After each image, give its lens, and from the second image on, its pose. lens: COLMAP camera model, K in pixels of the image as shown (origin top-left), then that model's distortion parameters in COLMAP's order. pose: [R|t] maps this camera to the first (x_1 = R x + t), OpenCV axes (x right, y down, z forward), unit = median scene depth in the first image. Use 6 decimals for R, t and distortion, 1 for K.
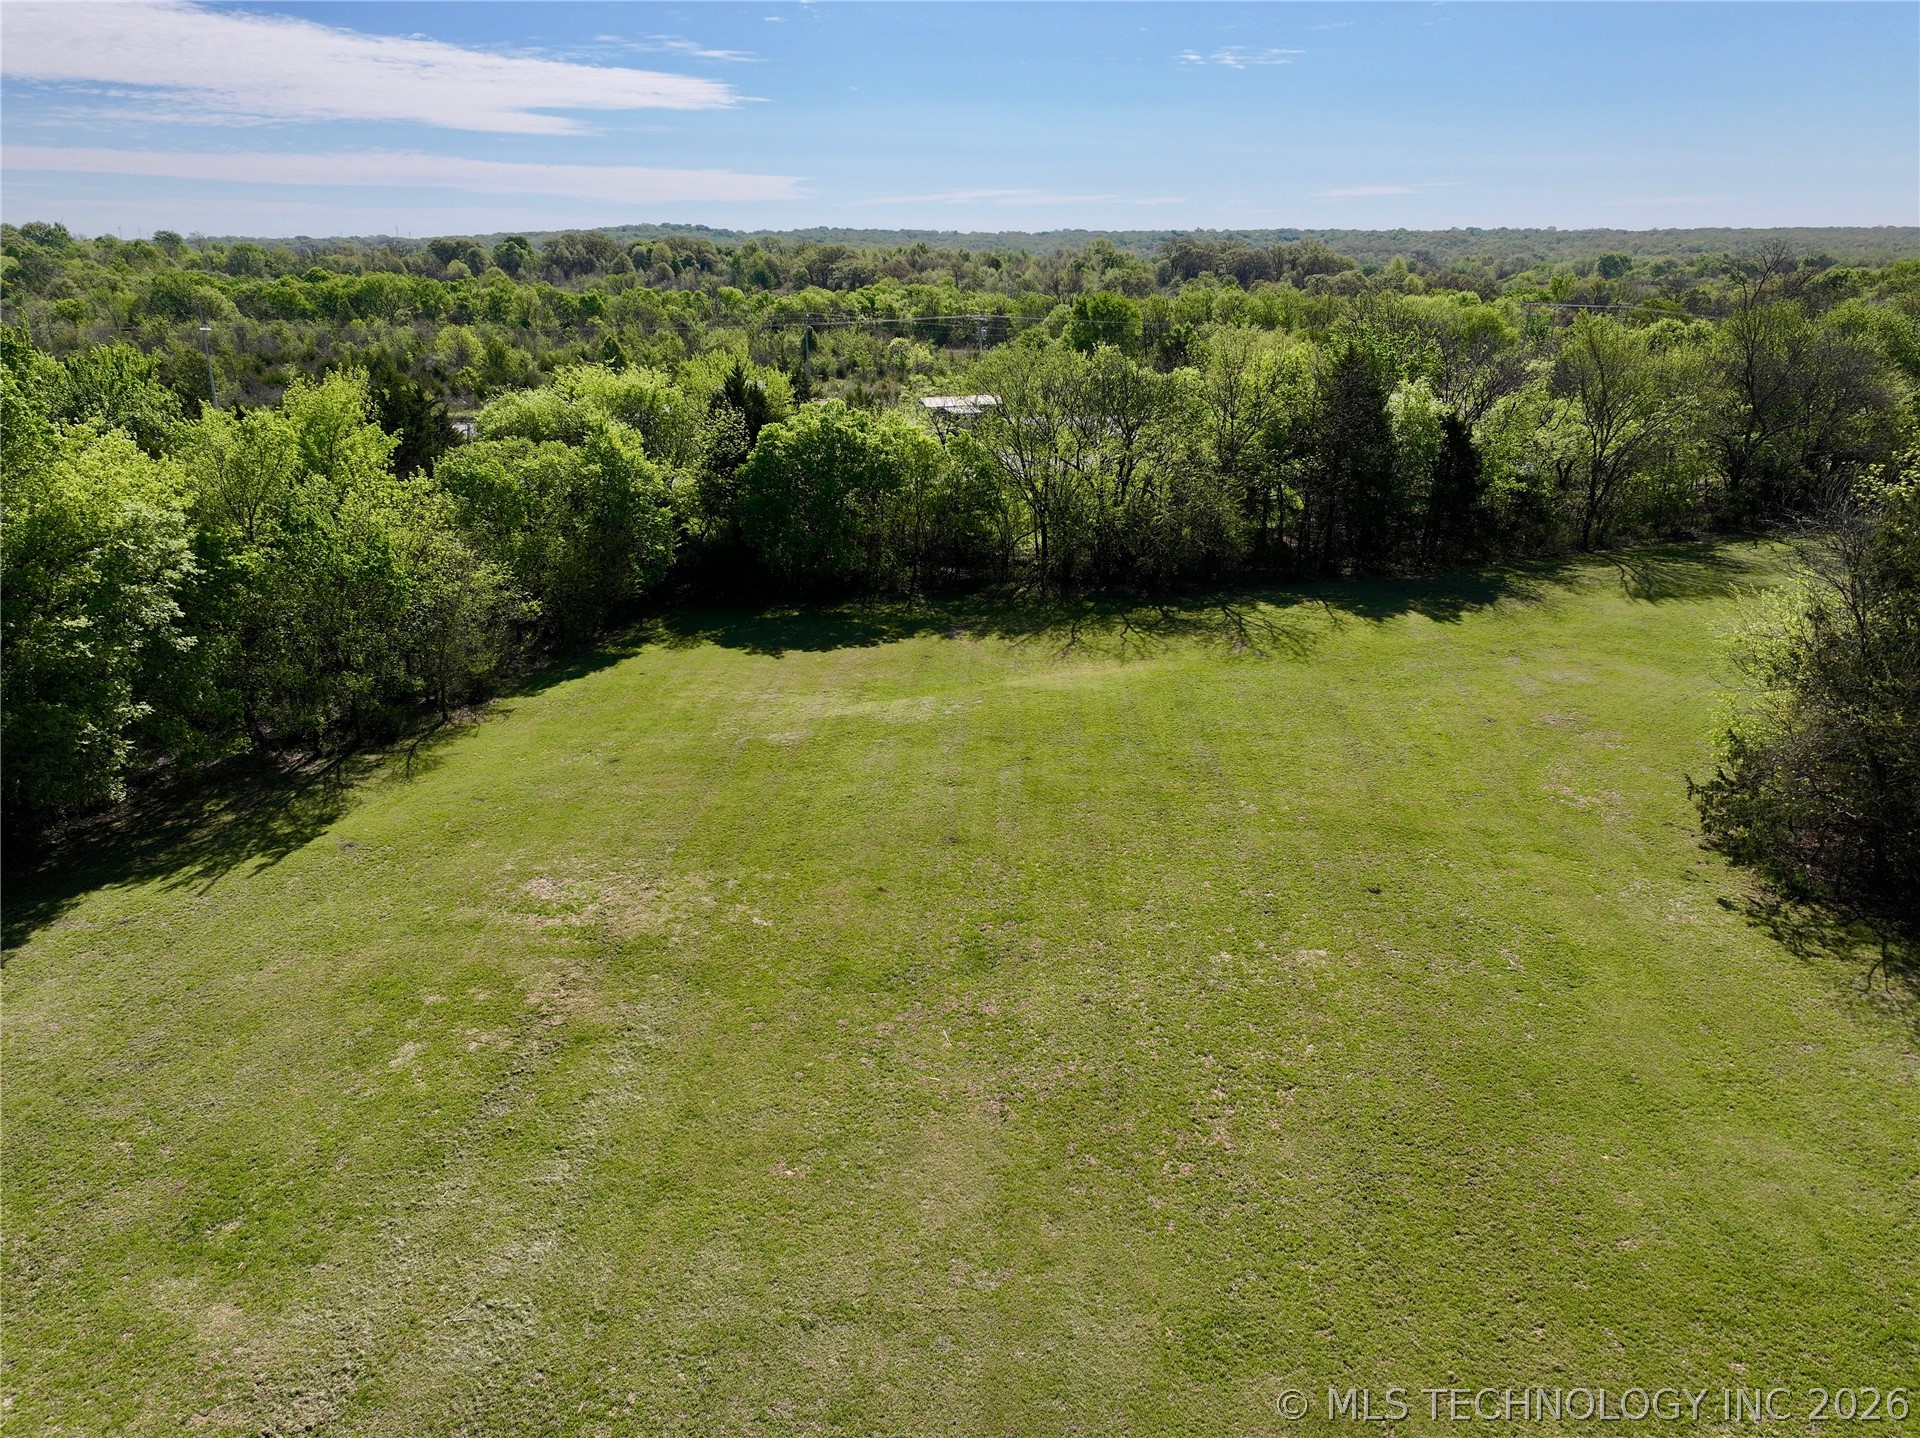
lens RADIAL K [[1339.3, 0, 967.4], [0, 1339.3, 716.2], [0, 0, 1]] dist [0.014373, 0.008649]
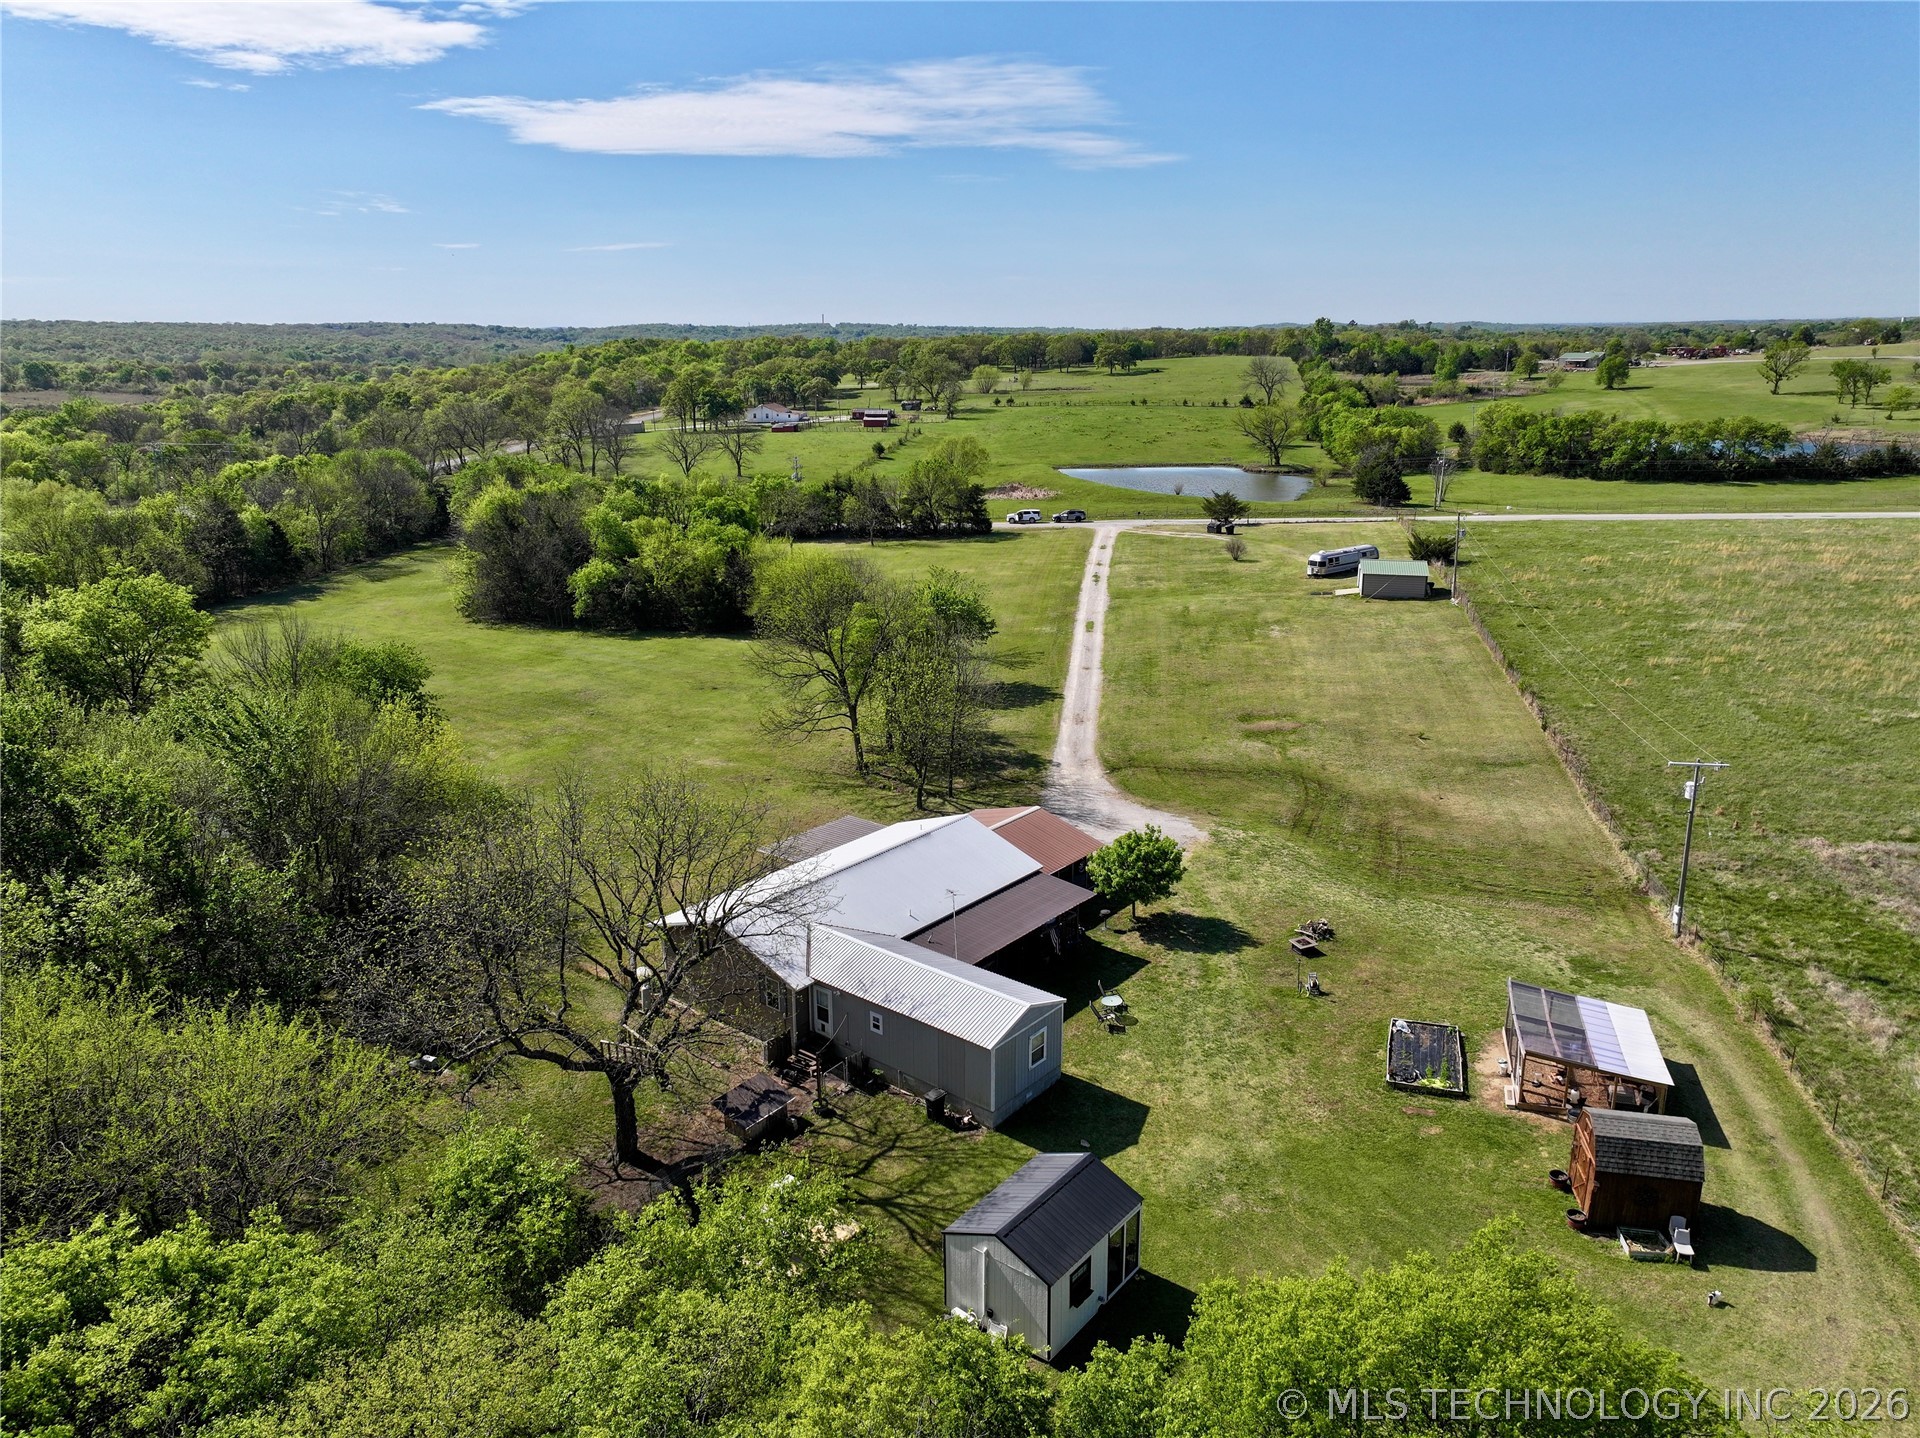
lens RADIAL K [[1339.3, 0, 966.2], [0, 1339.3, 709.9], [0, 0, 1]] dist [0.014373, 0.008649]
pose [[0.485061, -0.244174, 0.839699, -0.942225], [0.289805, 0.950849, 0.109086, 0.153828], [-0.825063, 0.190436, 0.531983, -0.986172]]
